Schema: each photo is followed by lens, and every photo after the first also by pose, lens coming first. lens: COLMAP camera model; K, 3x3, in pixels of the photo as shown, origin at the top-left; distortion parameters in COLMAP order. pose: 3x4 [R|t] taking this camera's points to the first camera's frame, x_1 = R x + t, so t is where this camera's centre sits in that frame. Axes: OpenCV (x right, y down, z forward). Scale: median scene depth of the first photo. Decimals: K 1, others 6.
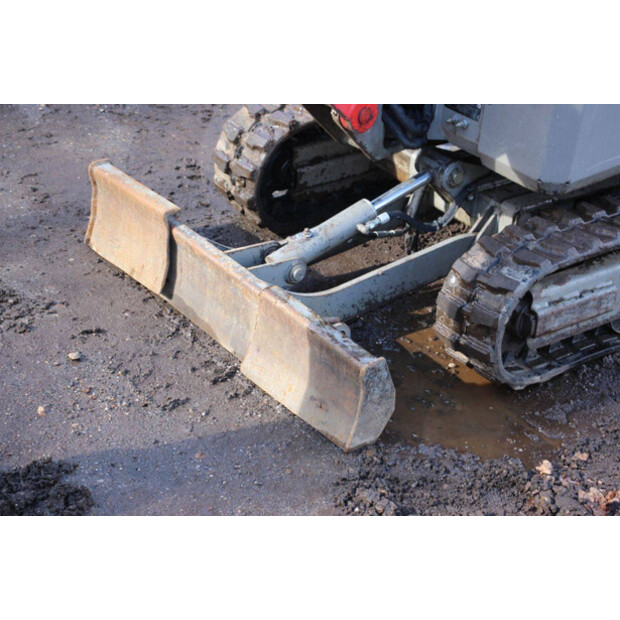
lens RADIAL K [[1438.2, 0, 304.0], [0, 1438.2, 311.8], [0, 0, 1]] dist [0.448414, 0.000000]
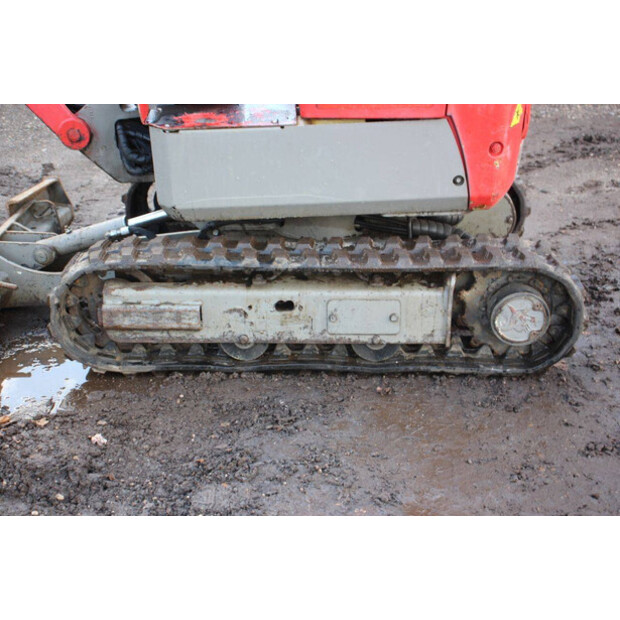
lens RADIAL K [[974.3, 0, 311.2], [0, 974.3, 307.2], [0, 0, 1]] dist [0.085727, 0.000000]
pose [[0.772420, 0.180321, -0.608977, 0.731563], [-0.252428, 0.967024, -0.033836, -0.013403], [0.582794, 0.179858, 0.792466, 0.458793]]
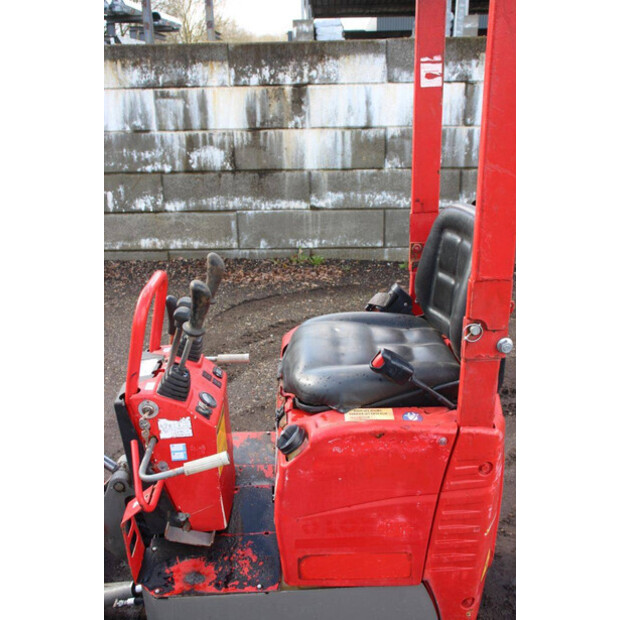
lens RADIAL K [[617.3, 0, 307.0], [0, 617.3, 308.3], [0, 0, 1]] dist [-0.055839, 0.000000]
pose [[0.780127, 0.135978, -0.610665, 0.532216], [-0.248893, 0.962981, -0.103534, -0.334650], [0.573981, 0.232760, 0.785092, 0.592036]]
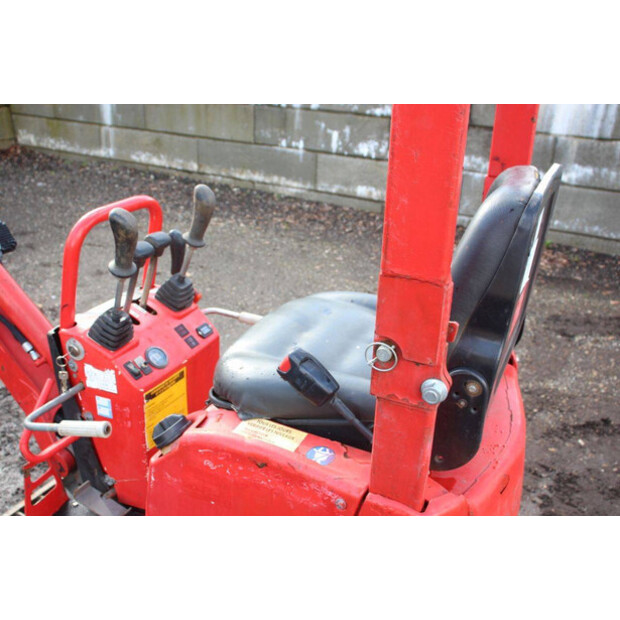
lens RADIAL K [[638.9, 0, 307.0], [0, 638.9, 298.2], [0, 0, 1]] dist [-0.051401, 0.000000]
pose [[0.420874, 0.300707, -0.855827, 0.576581], [-0.458806, 0.884448, 0.085134, -0.417568], [0.782536, 0.356828, 0.510207, 0.810158]]
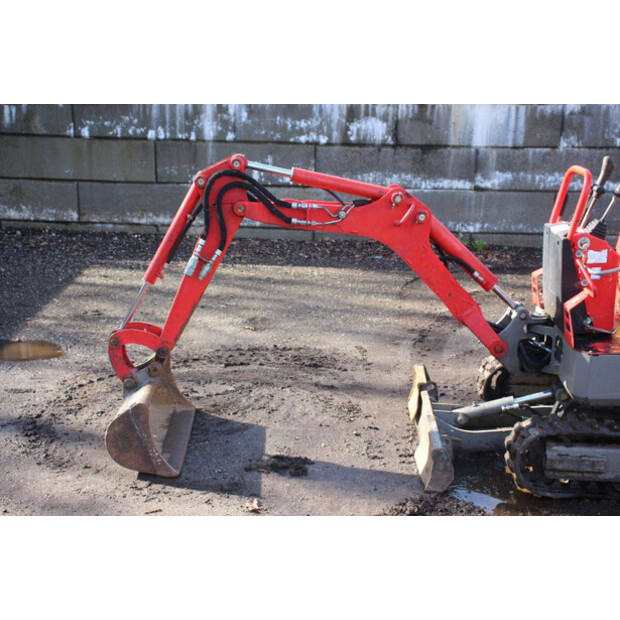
lens RADIAL K [[898.1, 0, 311.9], [0, 898.1, 312.9], [0, 0, 1]] dist [0.107901, 0.000000]
pose [[0.778104, 0.119983, -0.616570, 0.612581], [-0.284592, 0.942398, -0.175764, 0.117424], [0.559966, 0.312234, 0.767430, -0.157035]]
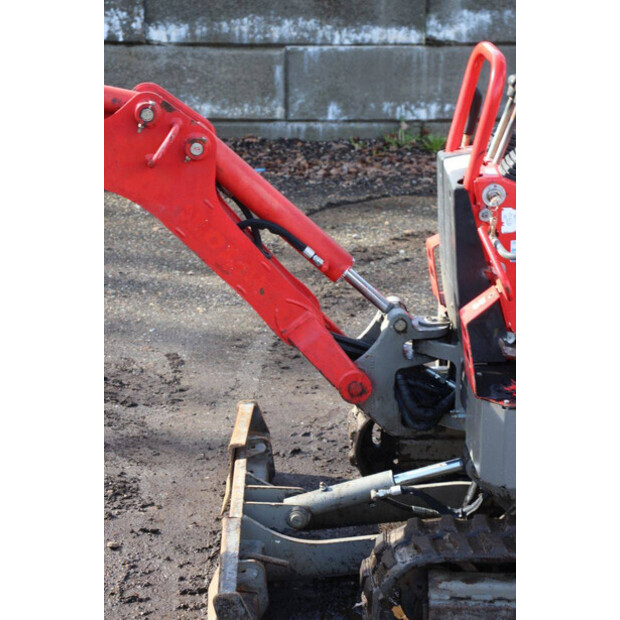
lens RADIAL K [[1438.2, 0, 310.0], [0, 1438.2, 310.4], [0, 0, 1]] dist [0.448414, 0.000000]
pose [[0.803231, 0.135443, -0.580065, 0.637635], [-0.252955, 0.959198, -0.126304, -0.042416], [0.539290, 0.248182, 0.804719, 0.066852]]
